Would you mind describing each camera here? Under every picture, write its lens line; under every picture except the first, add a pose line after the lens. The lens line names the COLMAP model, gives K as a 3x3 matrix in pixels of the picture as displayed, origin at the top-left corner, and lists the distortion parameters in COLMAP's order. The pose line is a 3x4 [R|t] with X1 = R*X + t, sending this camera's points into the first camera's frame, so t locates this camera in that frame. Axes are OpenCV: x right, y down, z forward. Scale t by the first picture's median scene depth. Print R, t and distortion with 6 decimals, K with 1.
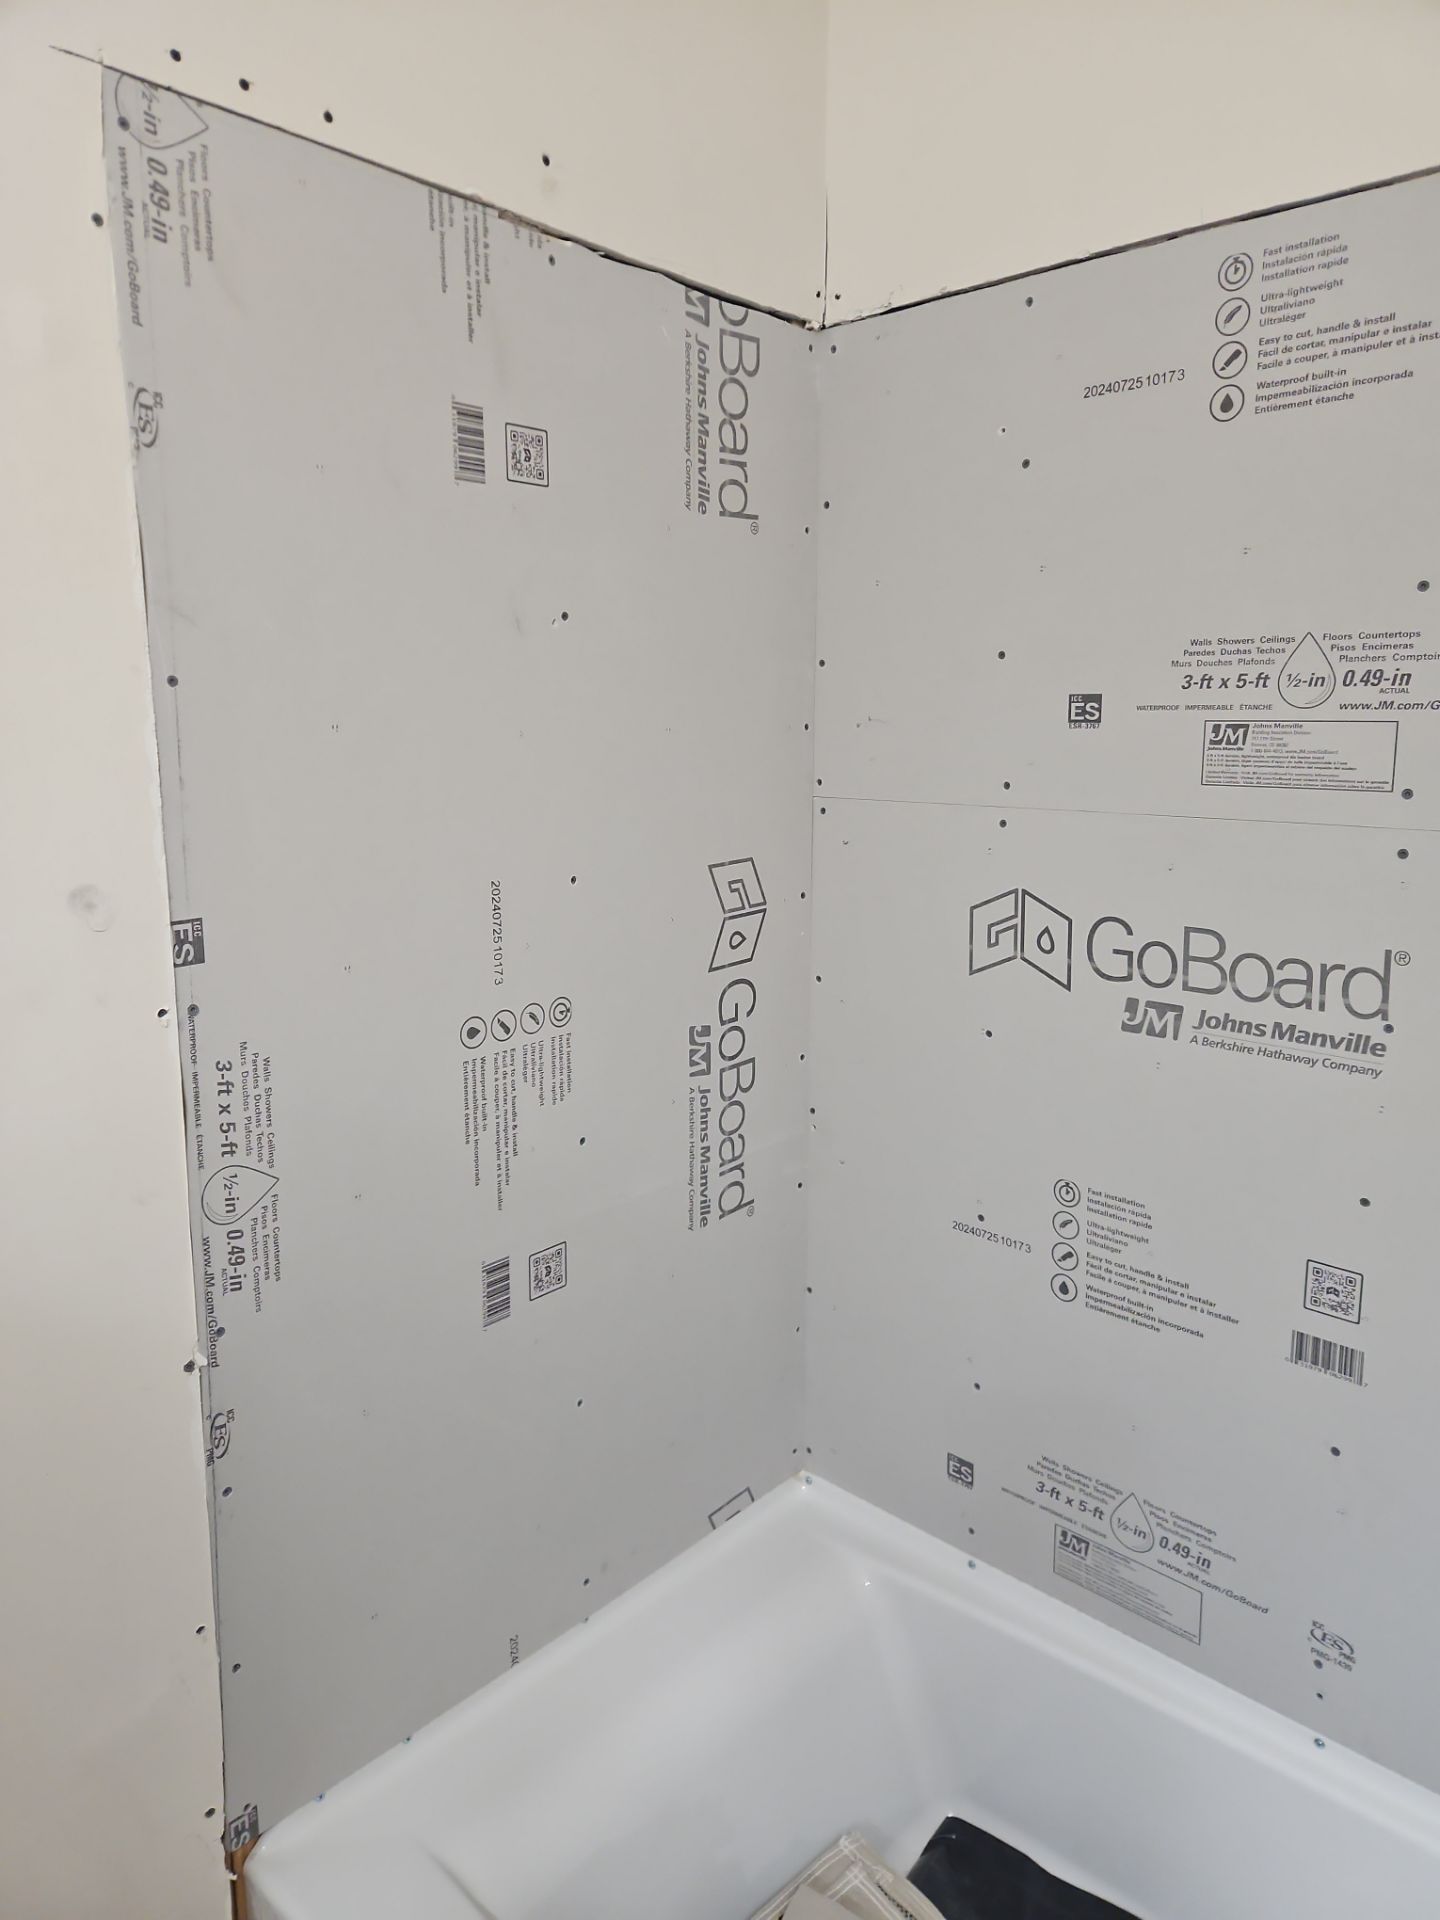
lens RADIAL K [[1287.7, 0, 721.9], [0, 1287.7, 944.4], [0, 0, 1]] dist [0.075066, -0.062589]
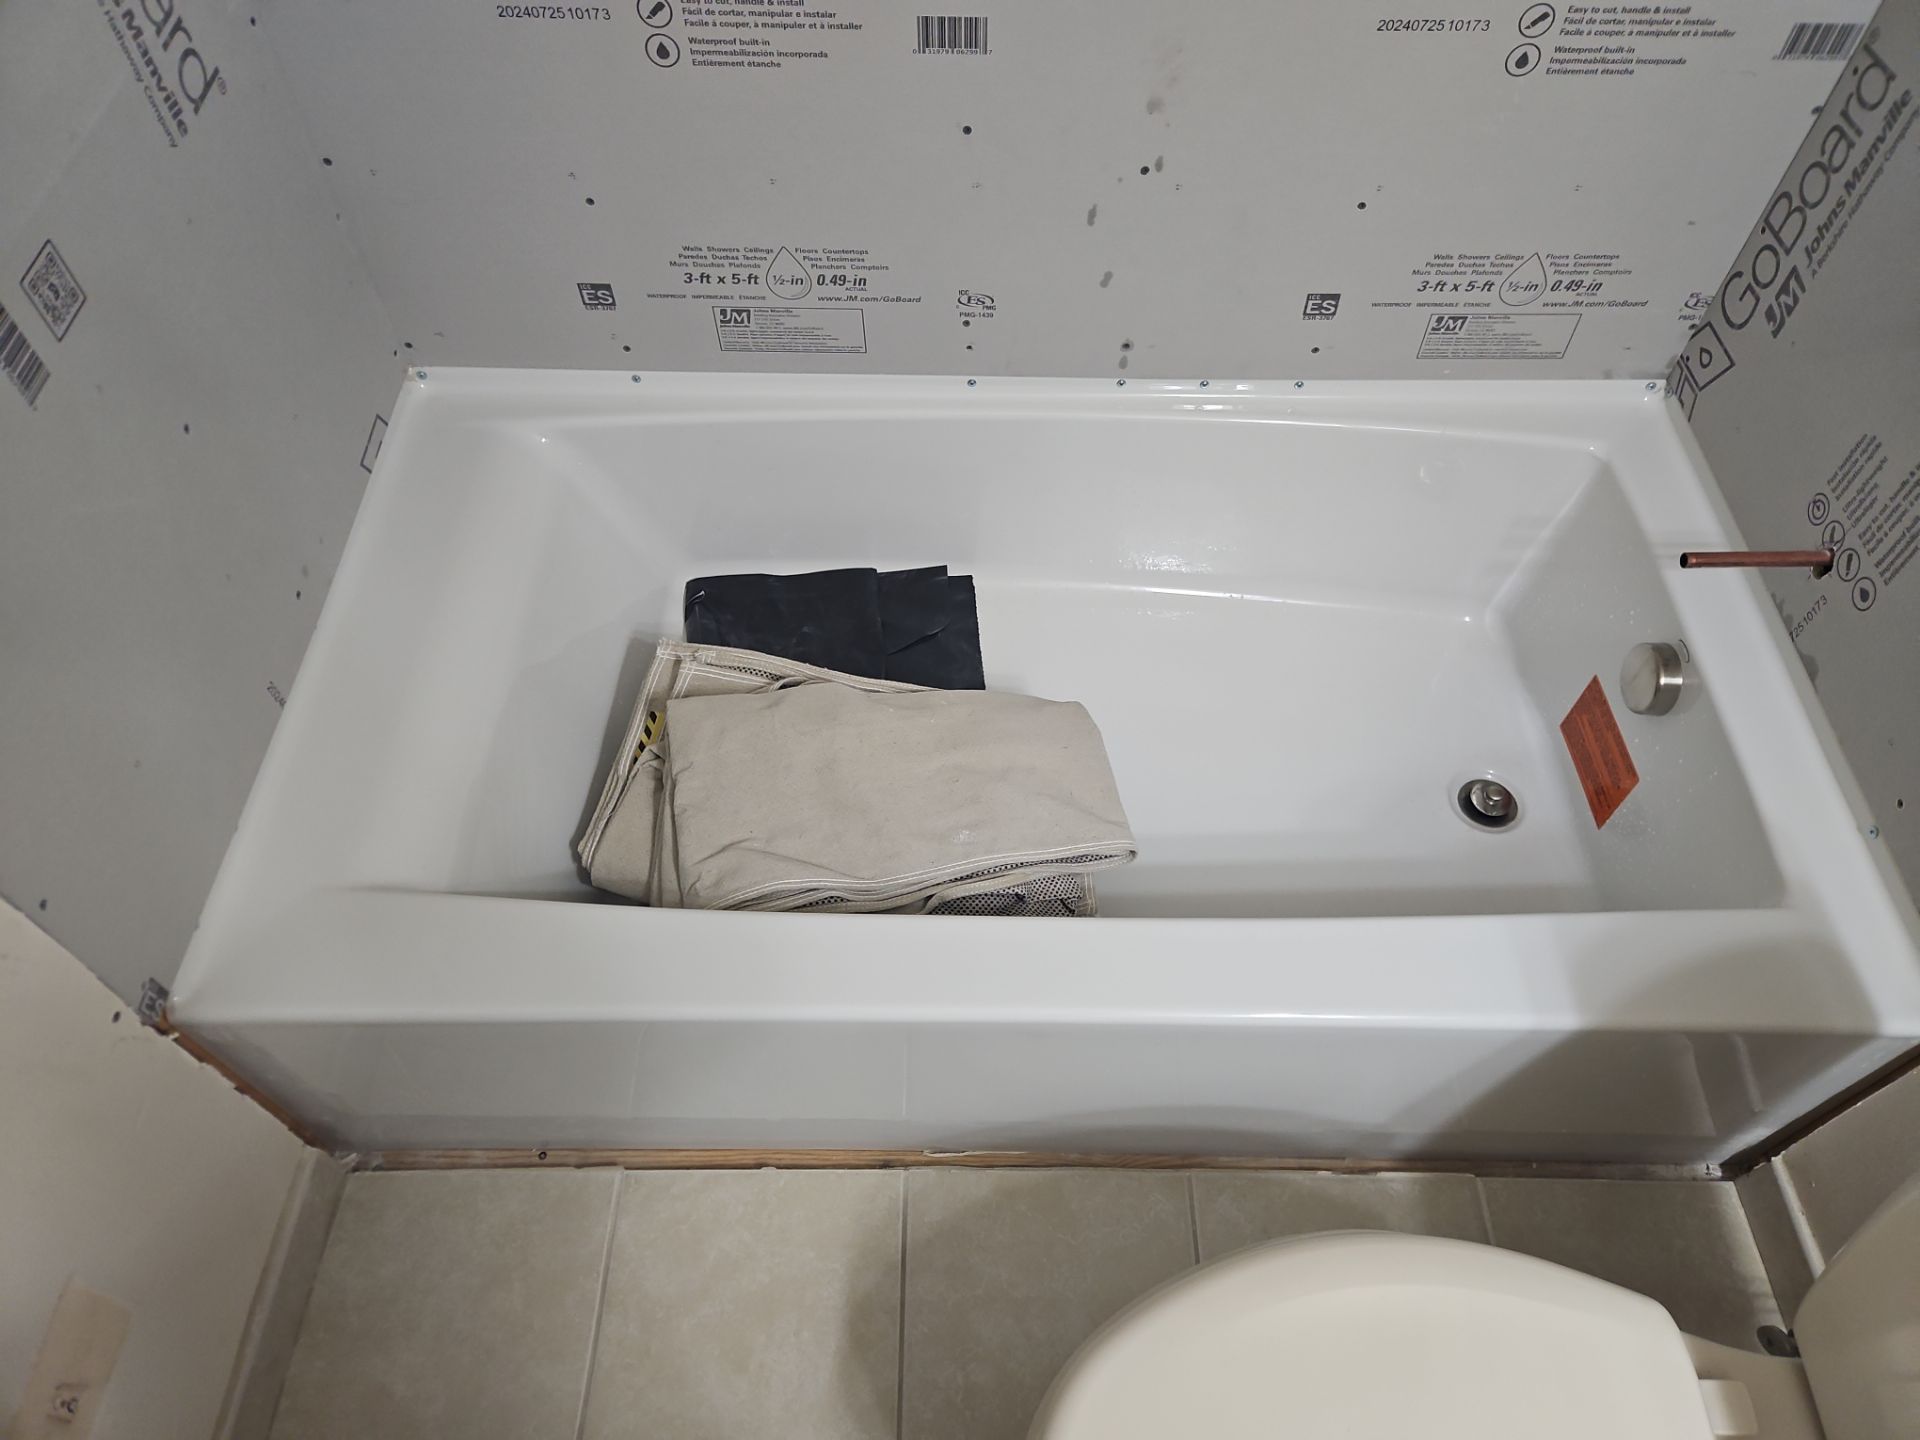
lens RADIAL K [[1287.7, 0, 975.8], [0, 1287.7, 711.4], [0, 0, 1]] dist [0.075066, -0.062589]
pose [[0.721491, -0.552794, 0.416977, -0.632726], [0.110073, 0.686106, 0.719126, -0.108757], [-0.683619, -0.472946, 0.555867, 0.608435]]
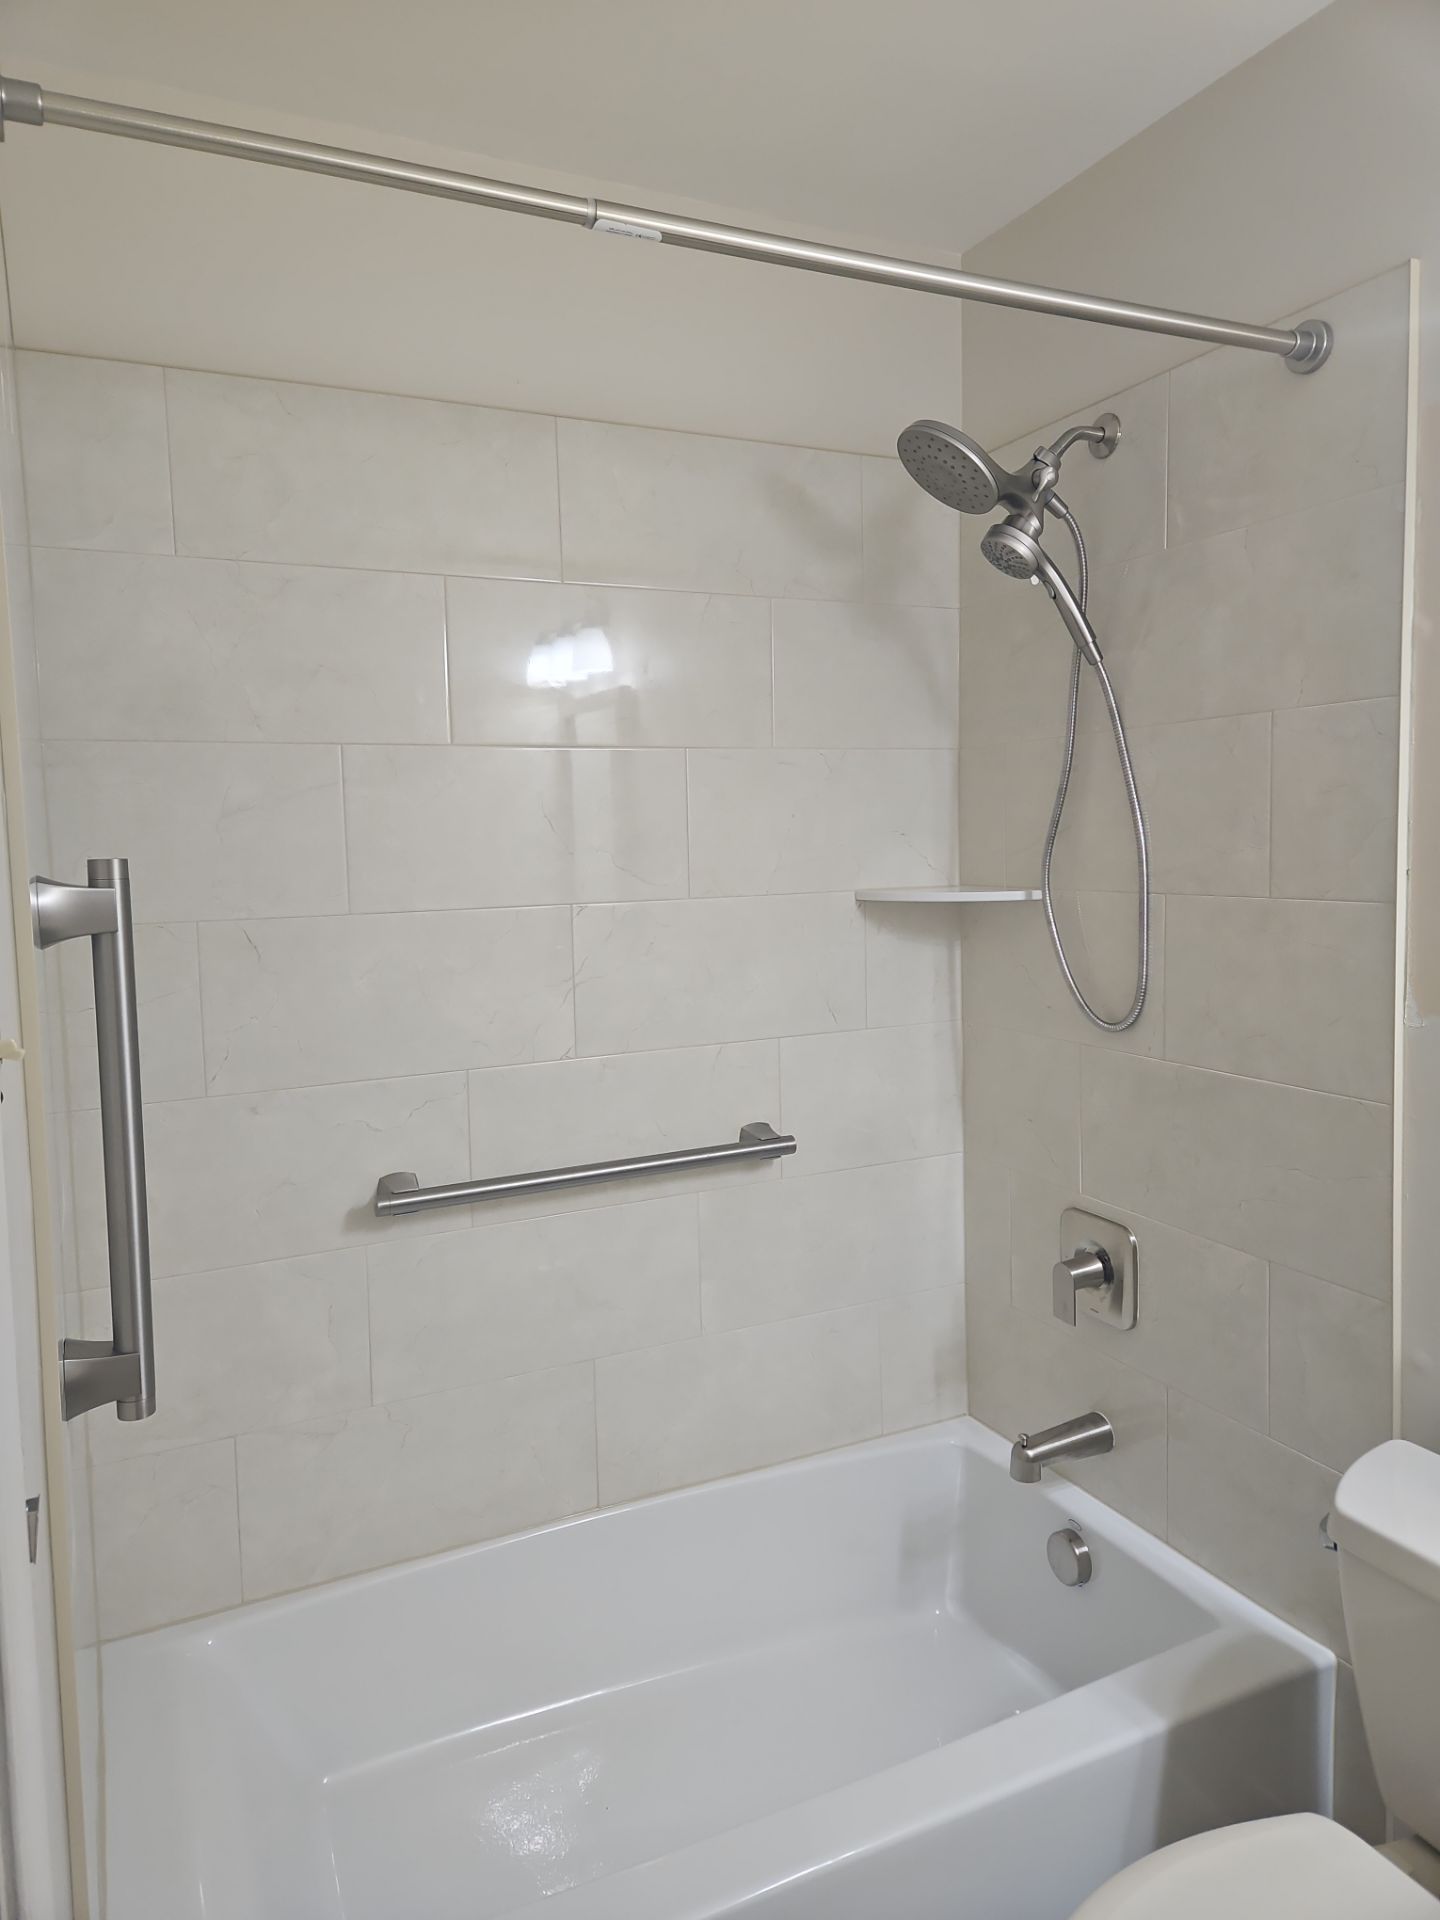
lens RADIAL K [[1287.7, 0, 699.3], [0, 1287.7, 939.3], [0, 0, 1]] dist [0.075066, -0.062589]
pose [[0.358735, -0.079507, 0.930047, -1.345755], [0.181790, 0.983239, 0.013934, -0.139540], [-0.915566, 0.164075, 0.367176, 0.544782]]
